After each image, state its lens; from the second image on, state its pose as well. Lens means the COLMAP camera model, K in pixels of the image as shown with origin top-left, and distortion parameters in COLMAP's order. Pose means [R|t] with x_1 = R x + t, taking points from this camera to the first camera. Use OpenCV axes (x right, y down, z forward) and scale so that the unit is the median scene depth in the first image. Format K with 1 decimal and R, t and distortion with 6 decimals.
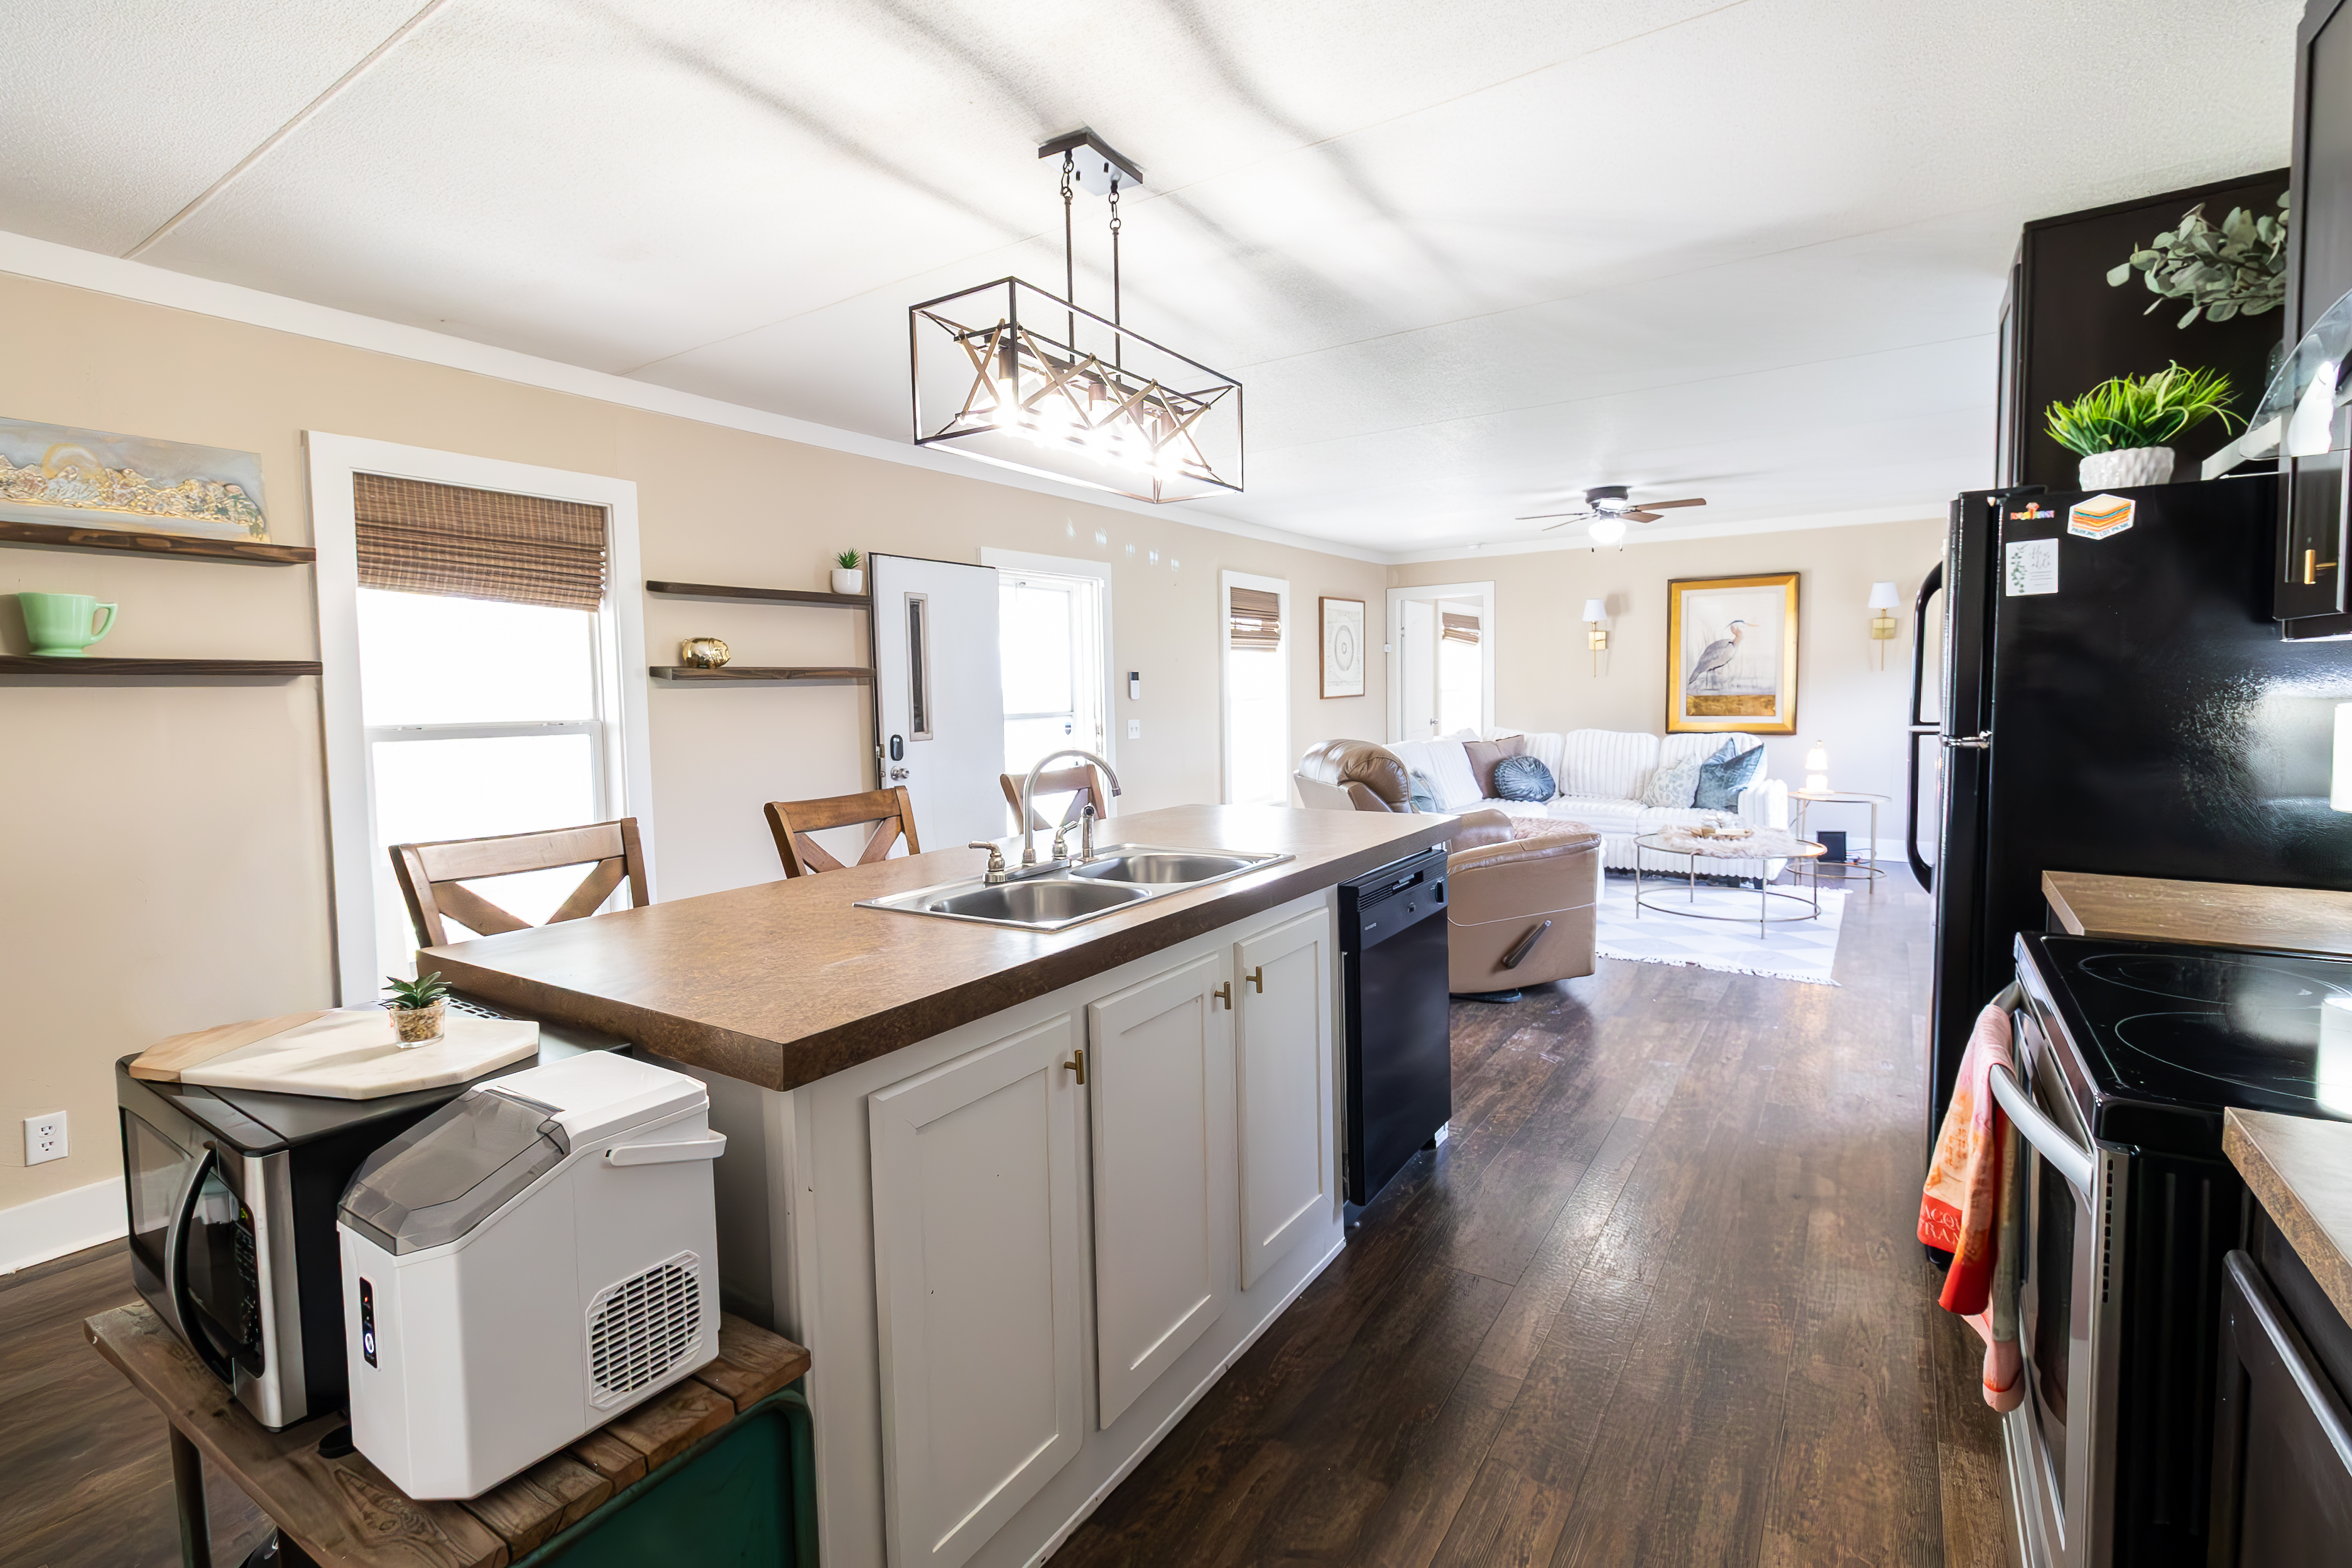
lens RADIAL K [[1072.3, 0, 1174.9], [0, 1072.3, 763.0], [0, 0, 1]] dist [0.004267, 0.001009]
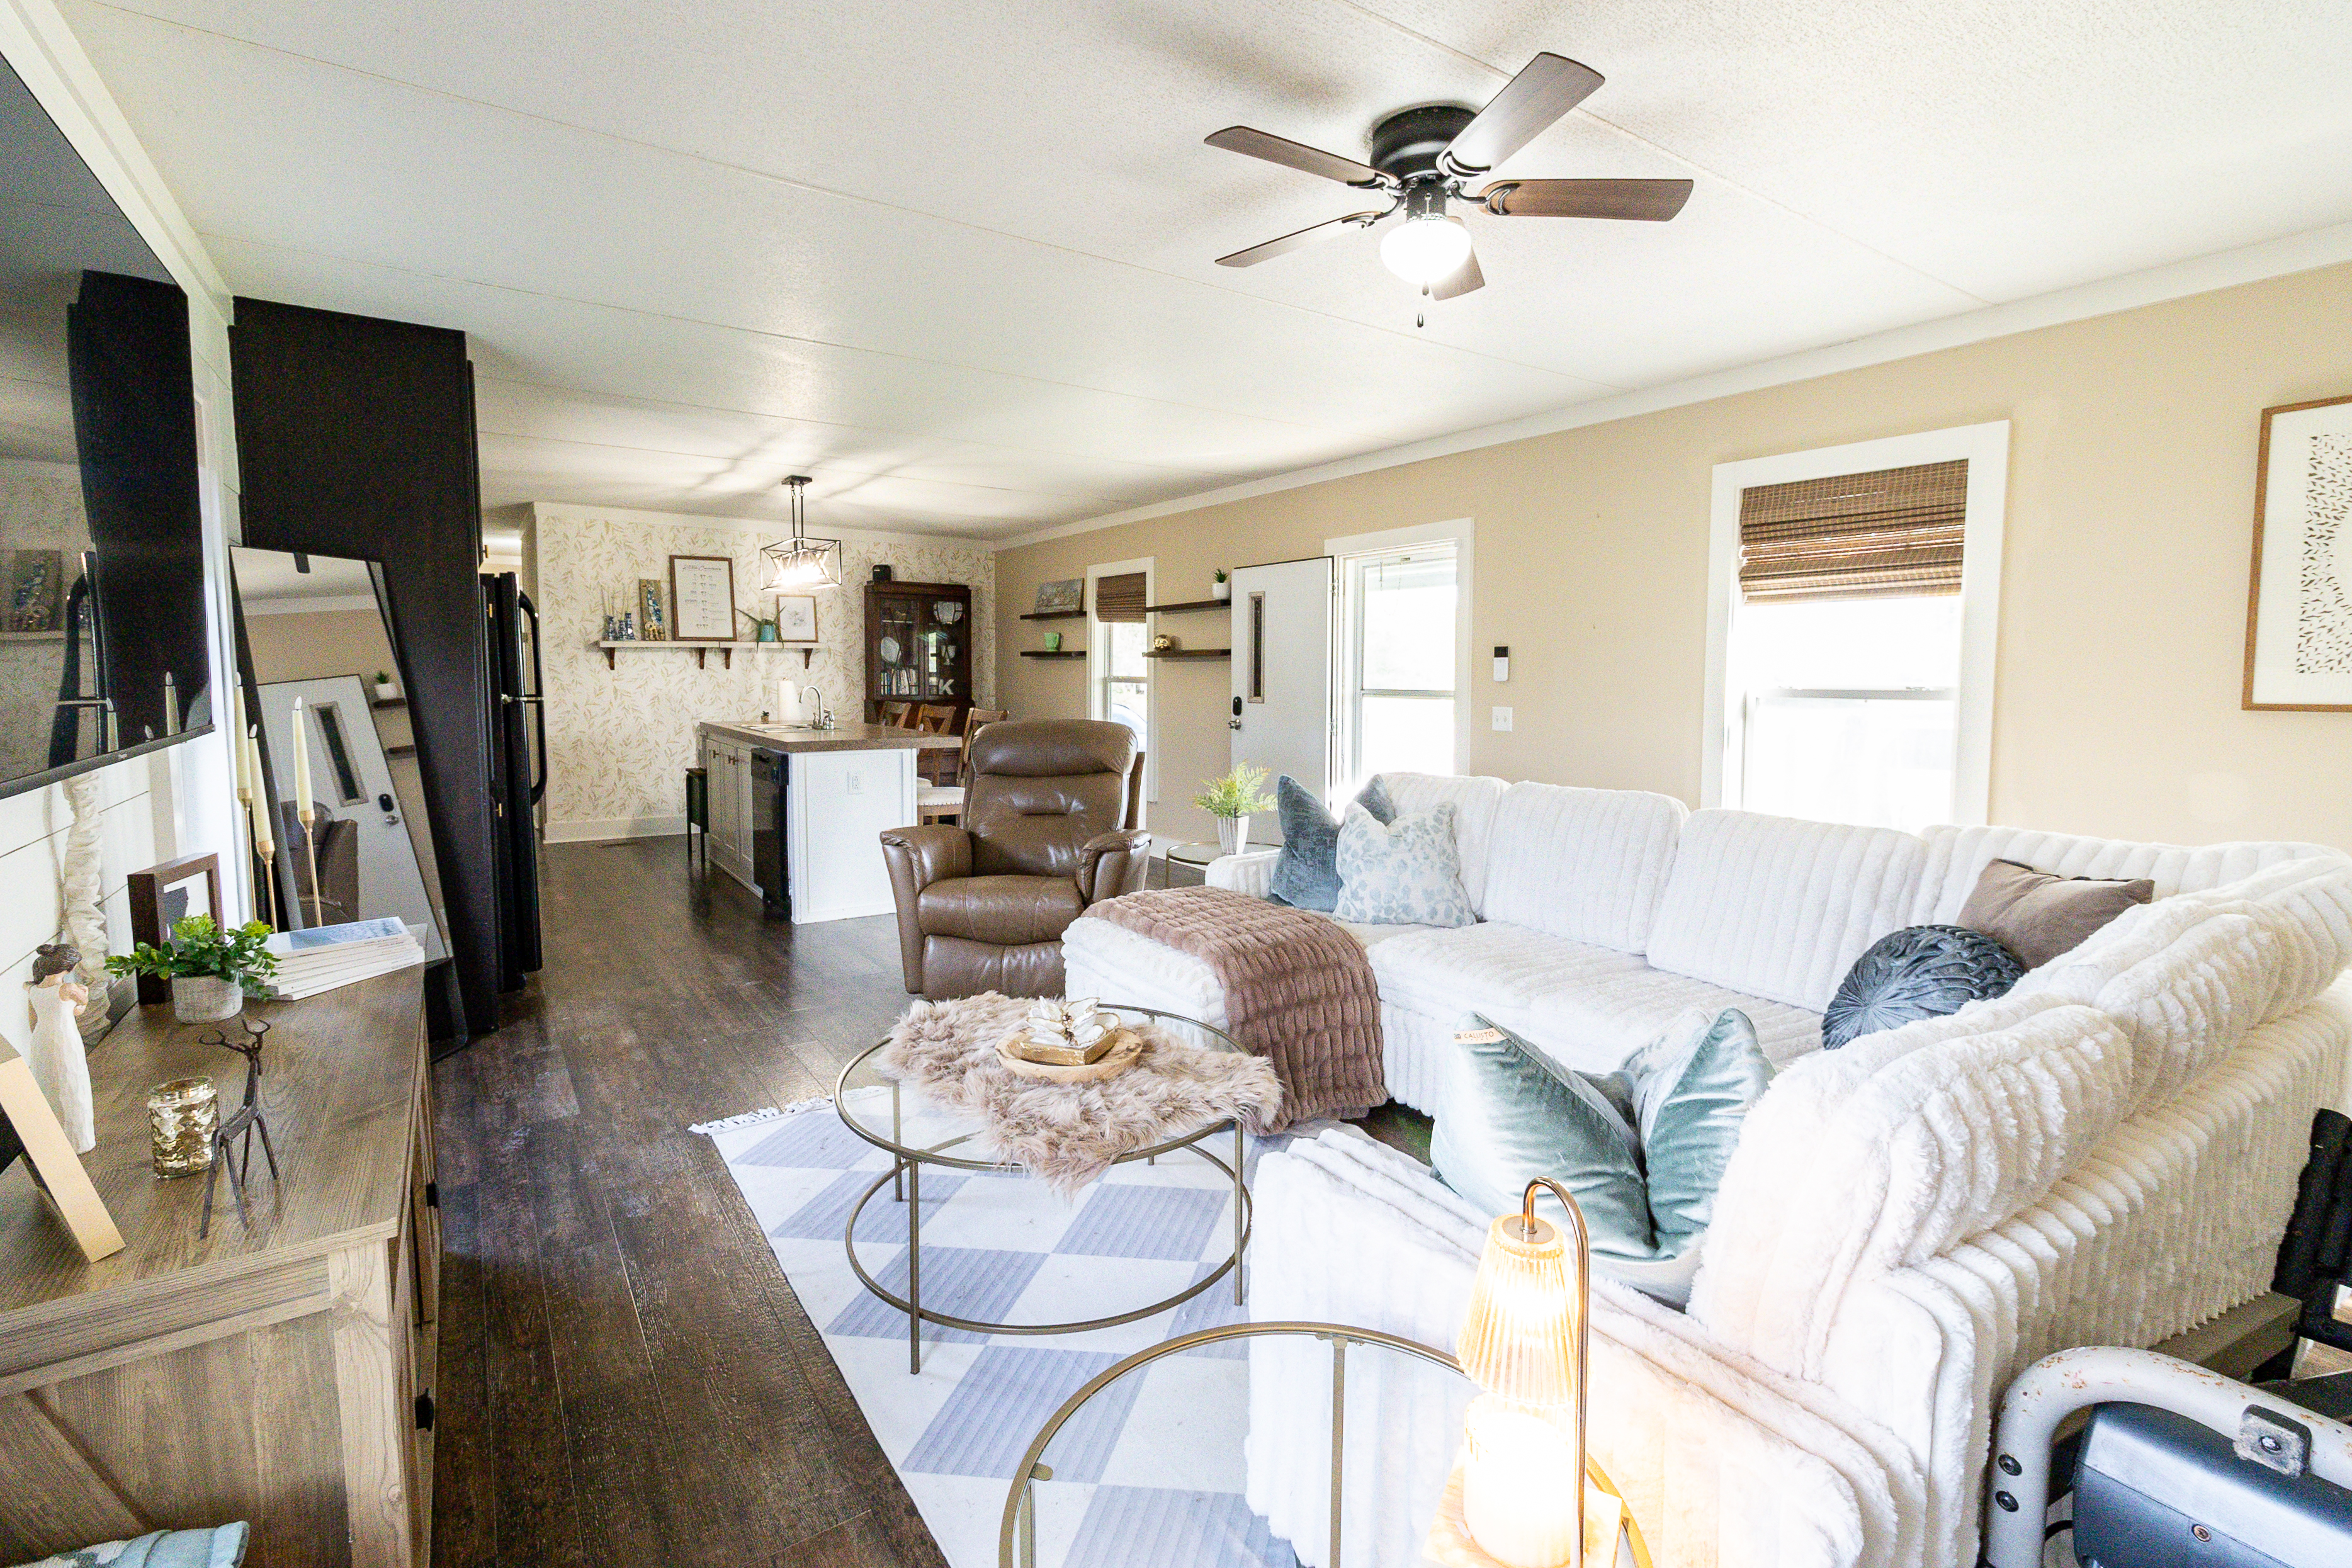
lens RADIAL K [[1072.3, 0, 1174.9], [0, 1072.3, 763.0], [0, 0, 1]] dist [0.004267, 0.001009]
pose [[-0.381841, 0.097282, -0.919094, 0.733640], [-0.063059, 0.989385, 0.130920, -0.082188], [0.922074, 0.107948, -0.371654, 1.006852]]
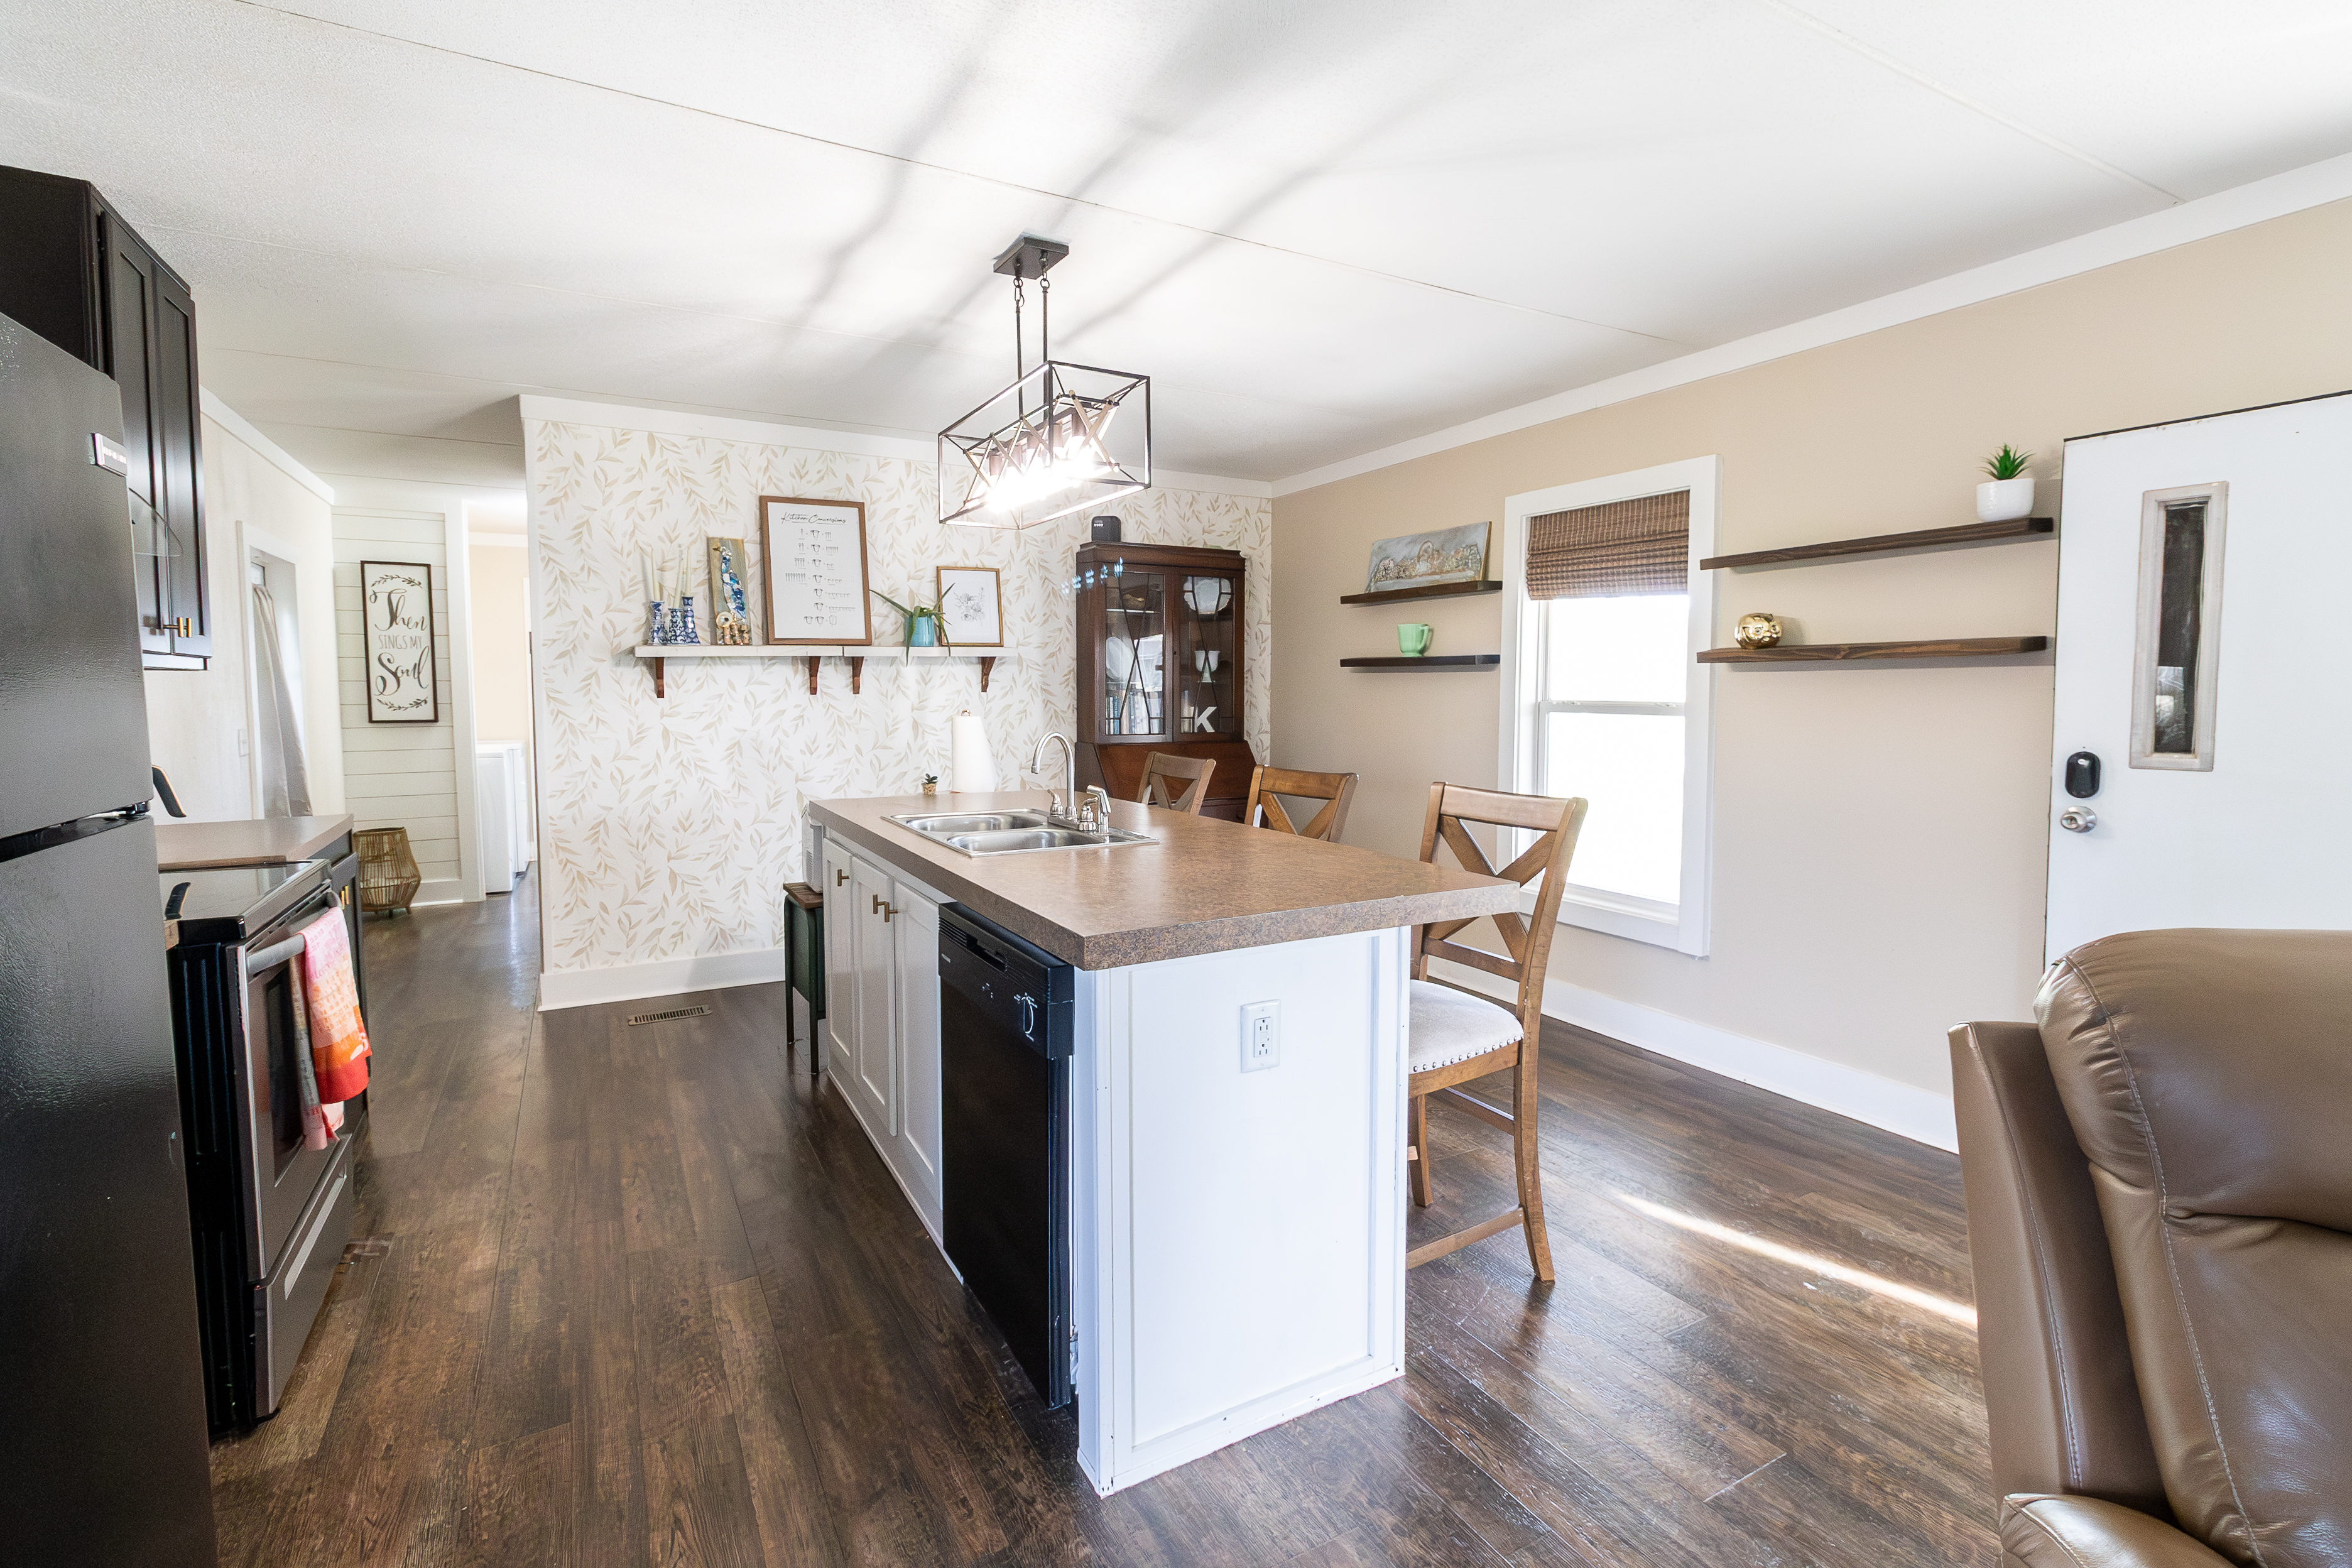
lens RADIAL K [[1073.8, 0, 1180.1], [0, 1073.8, 762.4], [0, 0, 1]] dist [0.001443, 0.000453]
pose [[-0.457313, 0.083488, -0.885378, 0.324012], [-0.049533, 0.991647, 0.119094, -0.045600], [0.887925, 0.098319, -0.449357, 0.580083]]
